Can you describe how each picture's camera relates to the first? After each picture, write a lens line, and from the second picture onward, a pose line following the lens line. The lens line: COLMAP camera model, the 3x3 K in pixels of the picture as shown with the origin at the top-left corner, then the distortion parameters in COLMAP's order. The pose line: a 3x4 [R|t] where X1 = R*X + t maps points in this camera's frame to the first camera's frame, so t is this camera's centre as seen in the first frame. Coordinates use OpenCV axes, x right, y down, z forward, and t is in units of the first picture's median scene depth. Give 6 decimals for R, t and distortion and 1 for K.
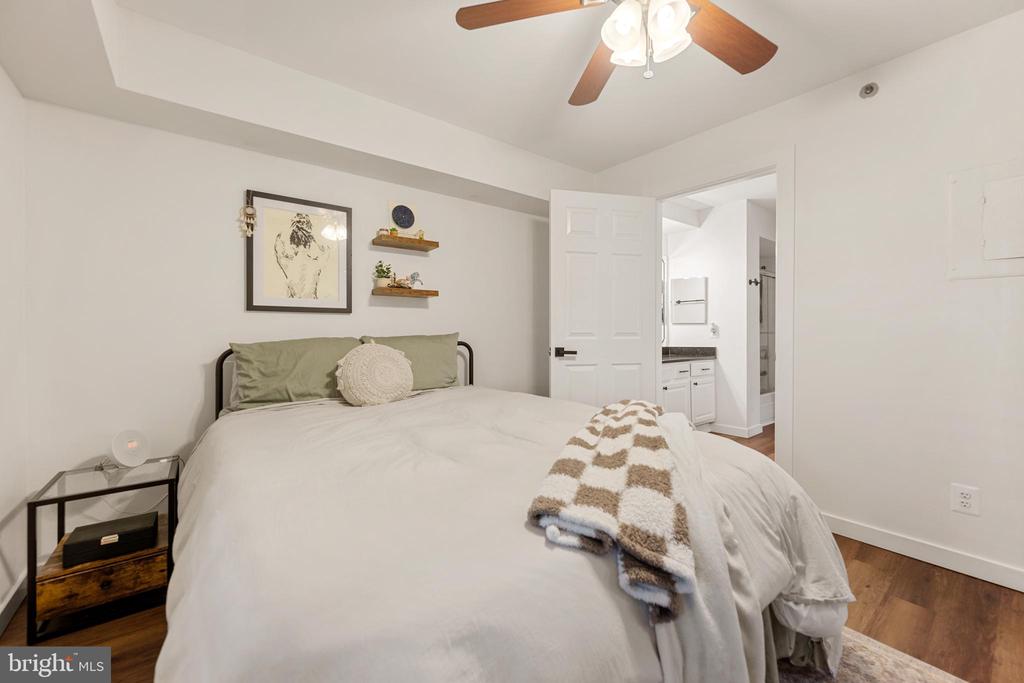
lens RADIAL K [[405.9, 0, 510.1], [0, 405.9, 336.7], [0, 0, 1]] dist [-0.002139, -0.000251]
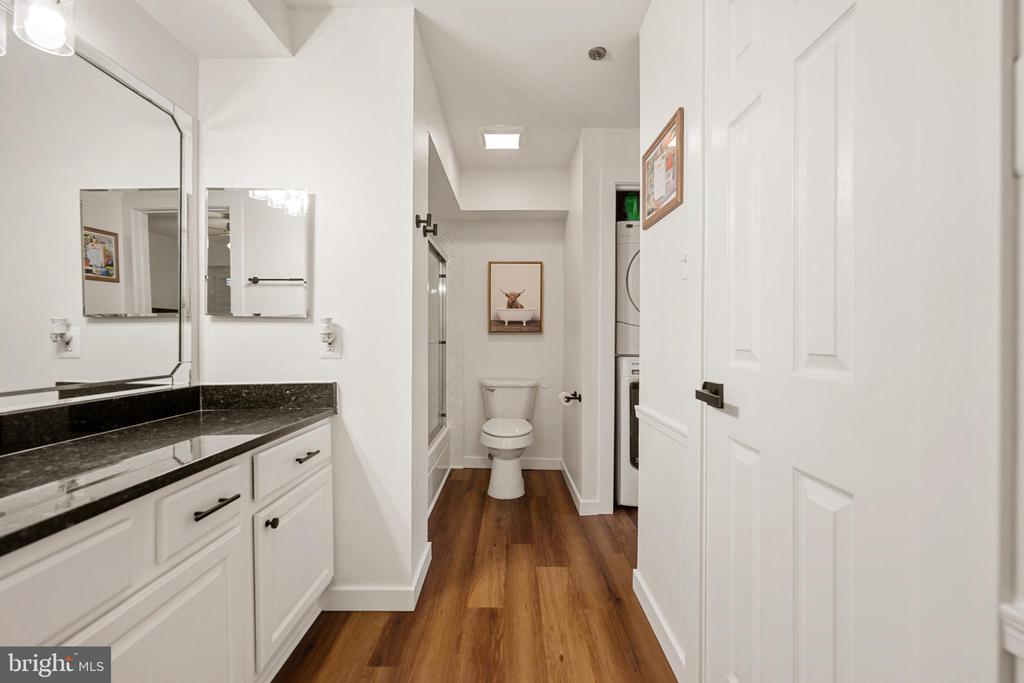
lens RADIAL K [[413.0, 0, 513.1], [0, 413.0, 338.2], [0, 0, 1]] dist [-0.001651, -0.000240]
pose [[0.614859, 0.004458, 0.788625, 0.306162], [0.005023, 0.999942, -0.009569, -0.010972], [-0.788621, 0.009845, 0.614801, 0.633503]]
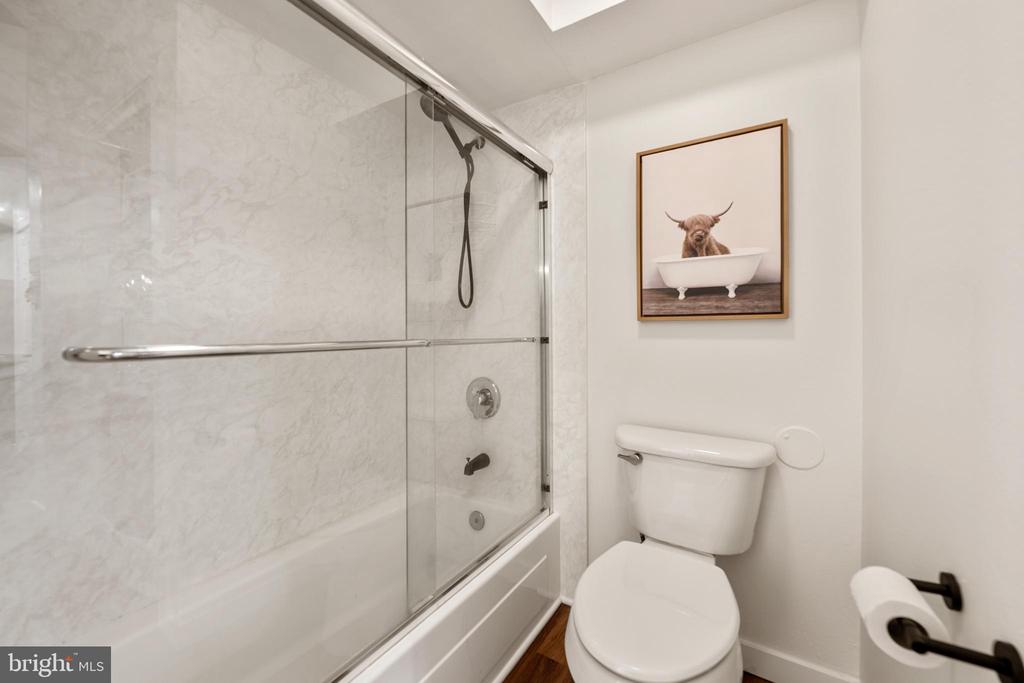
lens RADIAL K [[409.0, 0, 510.9], [0, 409.0, 332.7], [0, 0, 1]] dist [-0.002828, -0.000097]
pose [[0.935297, 0.002815, 0.353851, 0.688194], [0.001648, 0.999923, -0.012309, -0.013370], [-0.353859, 0.012095, 0.935221, 0.880832]]
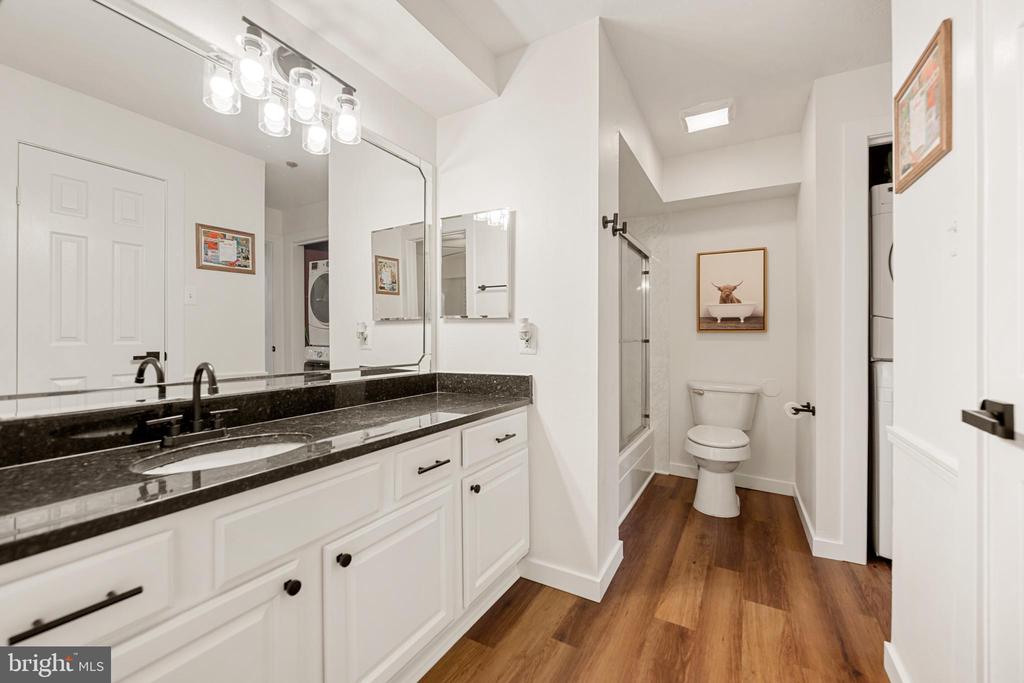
lens RADIAL K [[414.5, 0, 511.7], [0, 414.5, 334.7], [0, 0, 1]] dist [-0.000887, 0.000055]
pose [[0.924404, 0.009270, 0.381303, 0.322976], [-0.003949, 0.999884, -0.014736, -0.010566], [-0.381395, 0.012117, 0.924333, 0.608550]]
